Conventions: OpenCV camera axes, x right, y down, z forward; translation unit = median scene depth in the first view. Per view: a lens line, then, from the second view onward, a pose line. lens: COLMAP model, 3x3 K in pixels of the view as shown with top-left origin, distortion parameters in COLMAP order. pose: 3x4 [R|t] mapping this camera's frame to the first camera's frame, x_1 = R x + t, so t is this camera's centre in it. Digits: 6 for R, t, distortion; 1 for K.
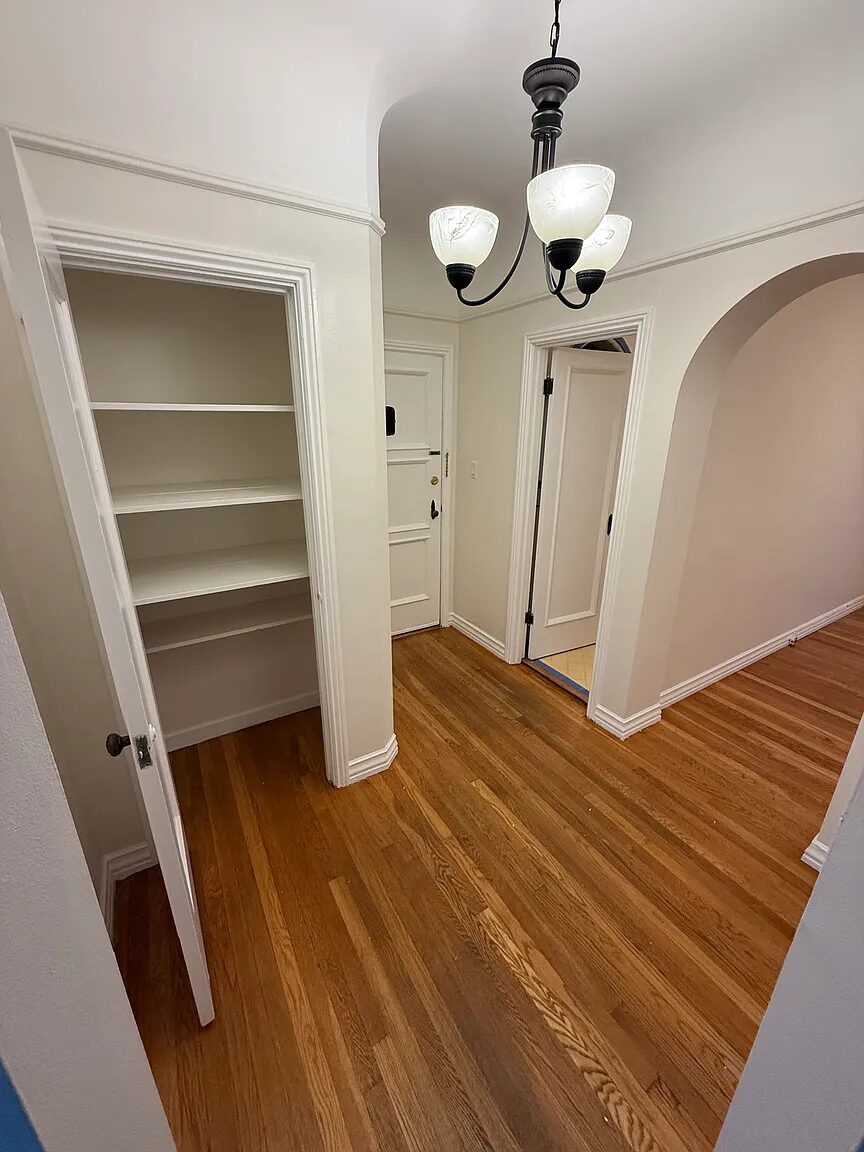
lens RADIAL K [[452.9, 0, 432.0], [0, 452.9, 576.0], [0, 0, 1]] dist [-0.000602, -0.000188]
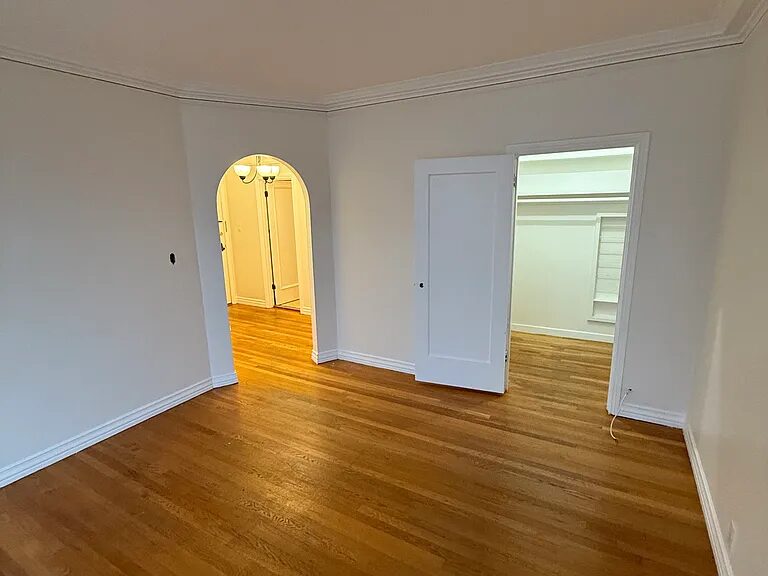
lens RADIAL K [[405.1, 0, 384.0], [0, 405.1, 288.0], [0, 0, 1]] dist [-0.000196, -0.000152]
pose [[0.874157, -0.124738, 0.469350, -0.352815], [0.182659, 0.979935, -0.079765, 0.473140], [-0.449983, 0.155458, 0.879402, -1.433838]]
